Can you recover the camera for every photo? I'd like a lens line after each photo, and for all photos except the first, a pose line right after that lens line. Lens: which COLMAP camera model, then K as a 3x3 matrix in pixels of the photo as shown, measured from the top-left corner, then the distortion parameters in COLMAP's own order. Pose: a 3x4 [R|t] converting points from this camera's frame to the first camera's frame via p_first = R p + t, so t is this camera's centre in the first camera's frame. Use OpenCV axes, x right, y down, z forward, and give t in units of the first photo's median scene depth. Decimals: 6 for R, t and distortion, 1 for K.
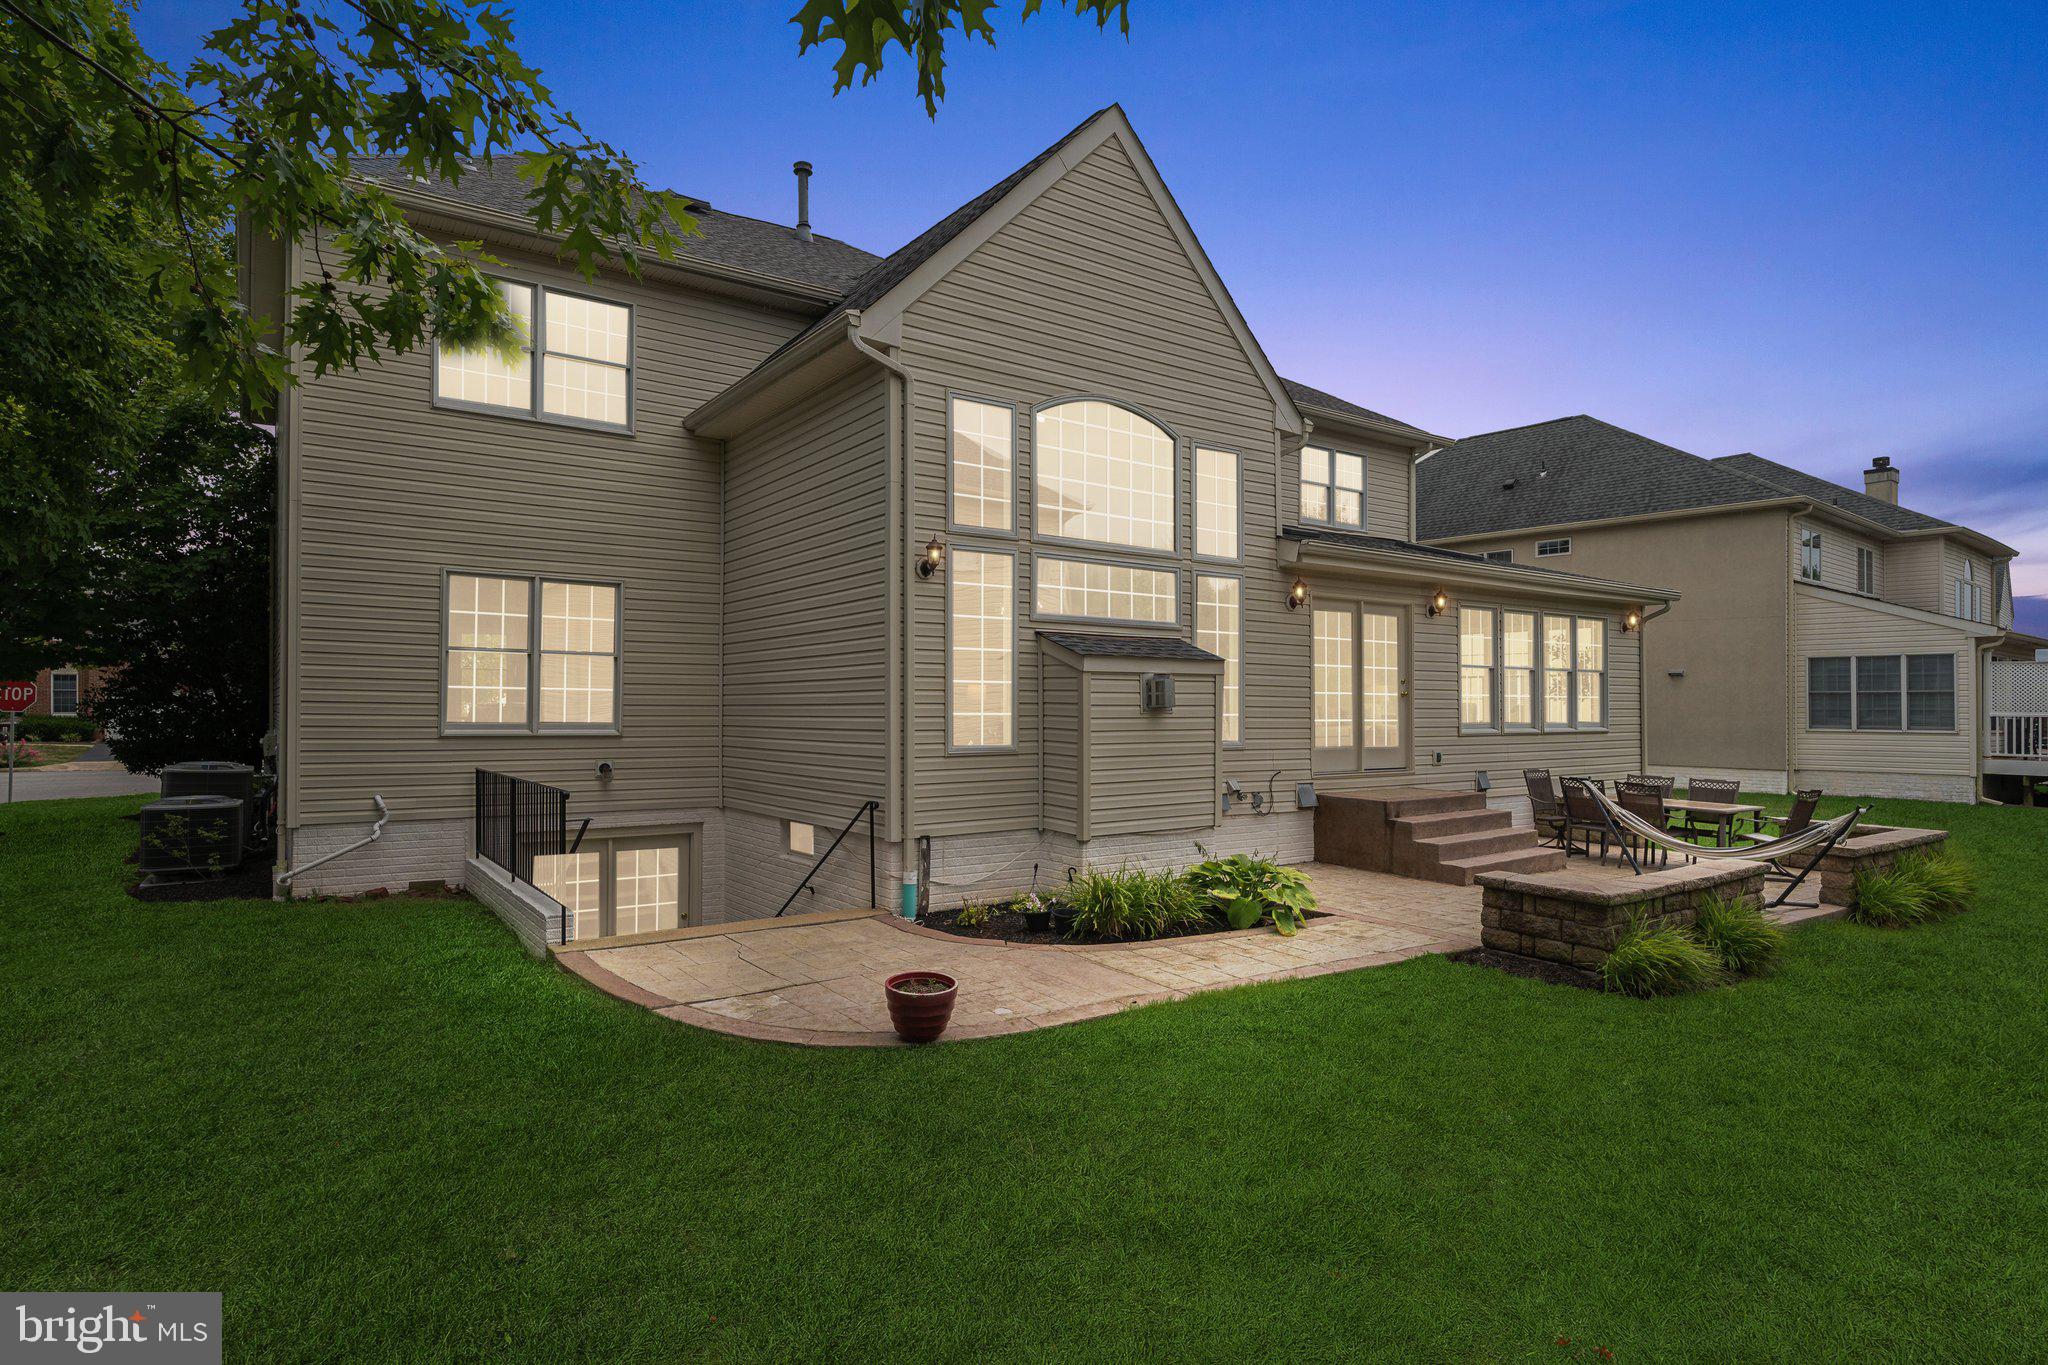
lens RADIAL K [[1116.5, 0, 1035.3], [0, 1116.5, 692.5], [0, 0, 1]] dist [0.032935, -0.000011]
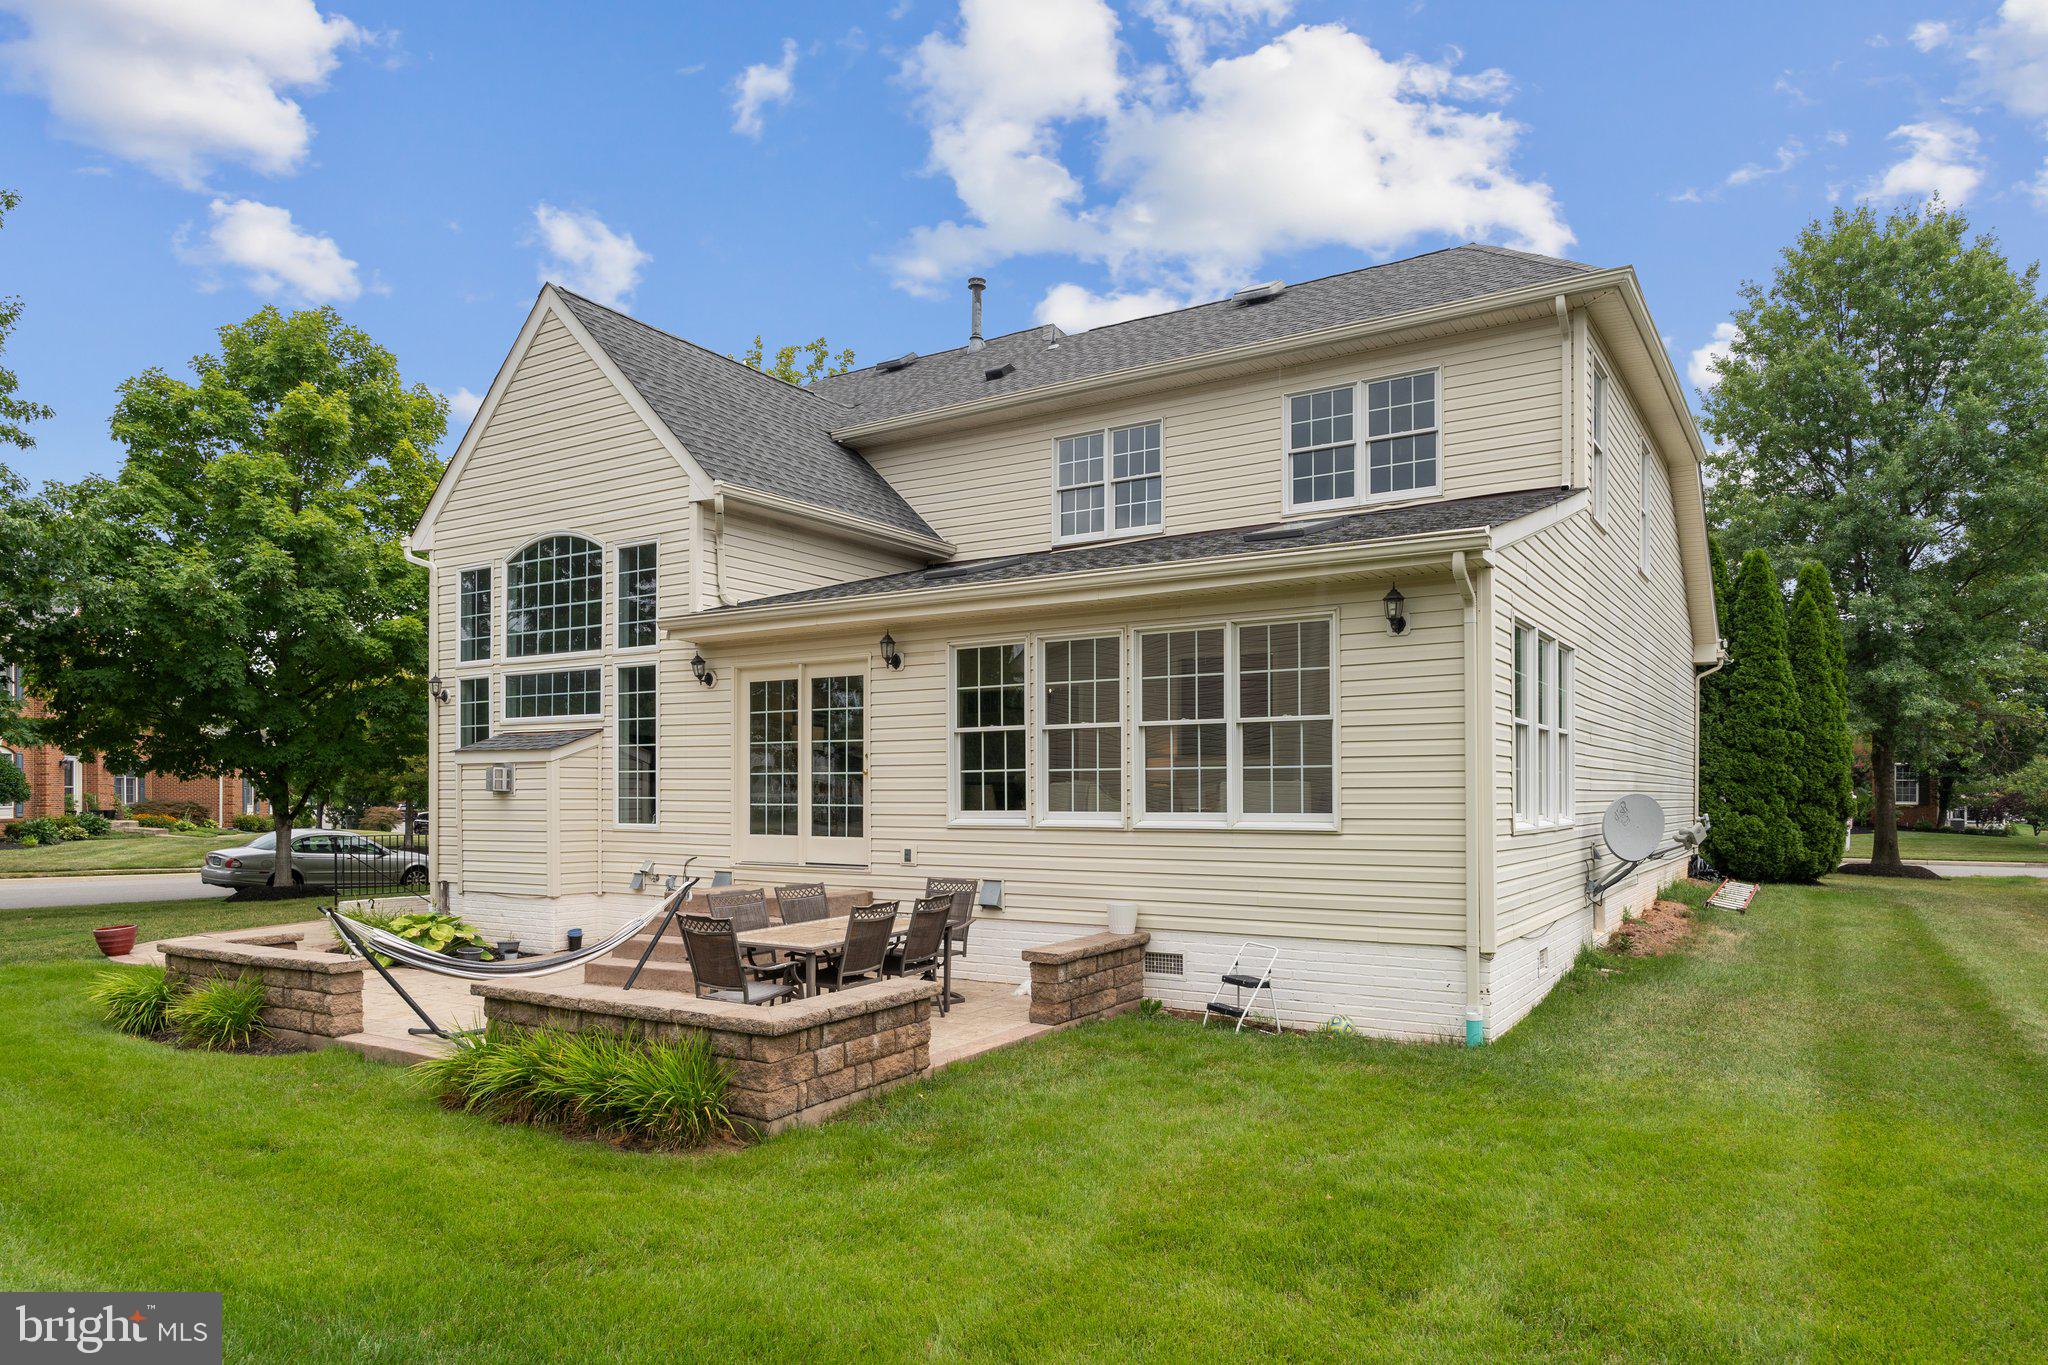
lens RADIAL K [[1249.9, 0, 1030.4], [0, 1249.9, 782.1], [0, 0, 1]] dist [0.002060, 0.003753]
pose [[0.376031, -0.005371, -0.926591, 1.333355], [0.018397, 0.999829, 0.001670, 0.009943], [0.926424, -0.017675, 0.376066, 0.867307]]
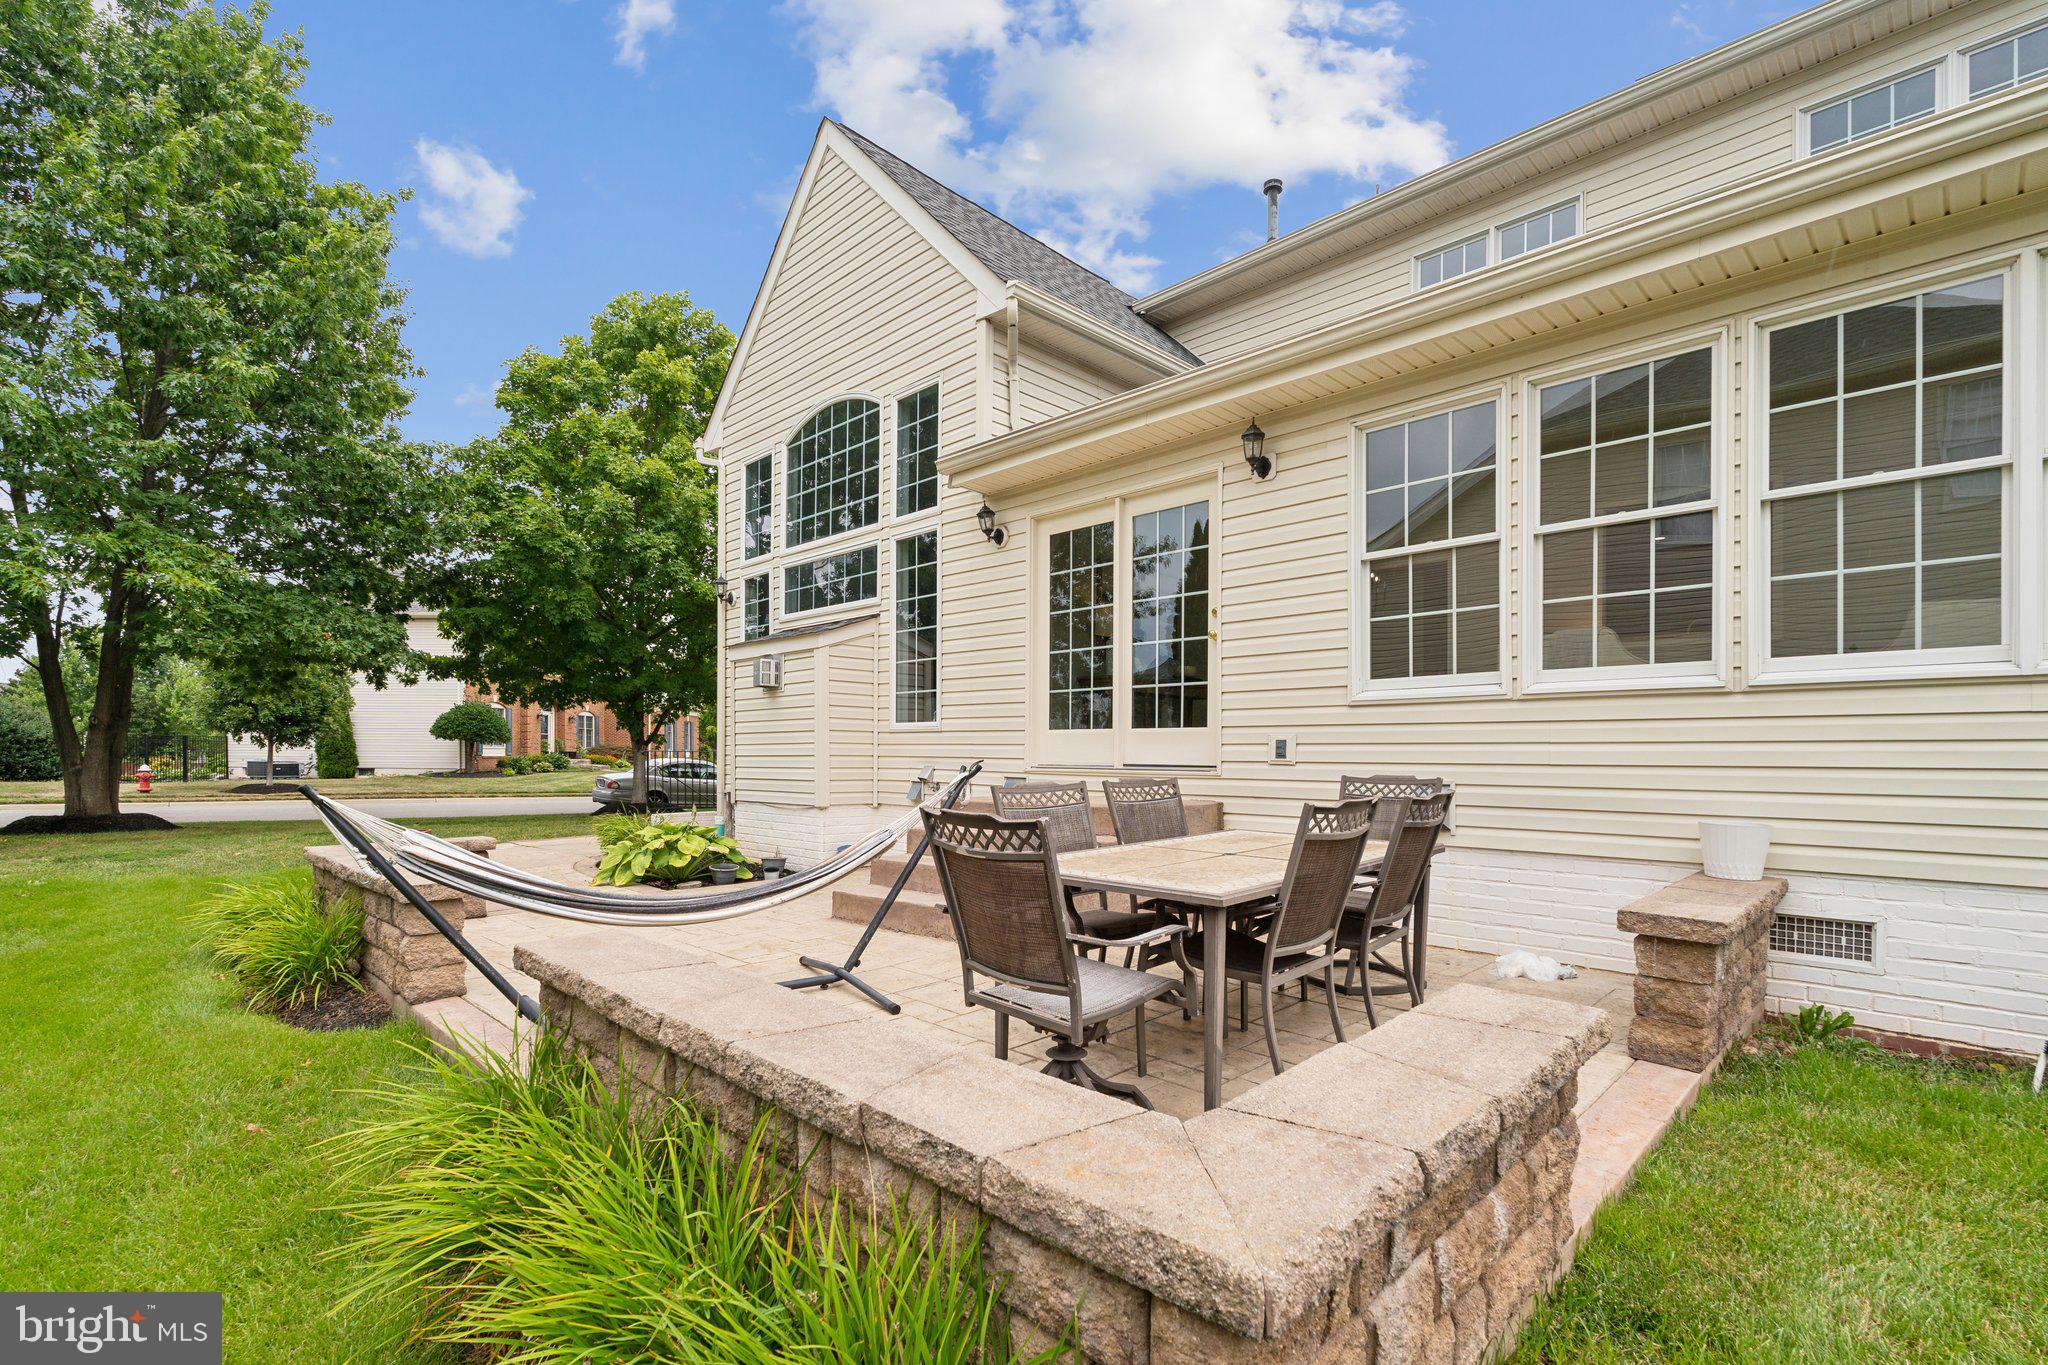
lens RADIAL K [[929.2, 0, 1031.8], [0, 929.2, 751.1], [0, 0, 1]] dist [0.002137, 0.000164]
pose [[0.166397, -0.000420, -0.986059, 0.865458], [0.013724, 0.999904, 0.001890, 0.064164], [0.985963, -0.013847, 0.166386, 0.931277]]
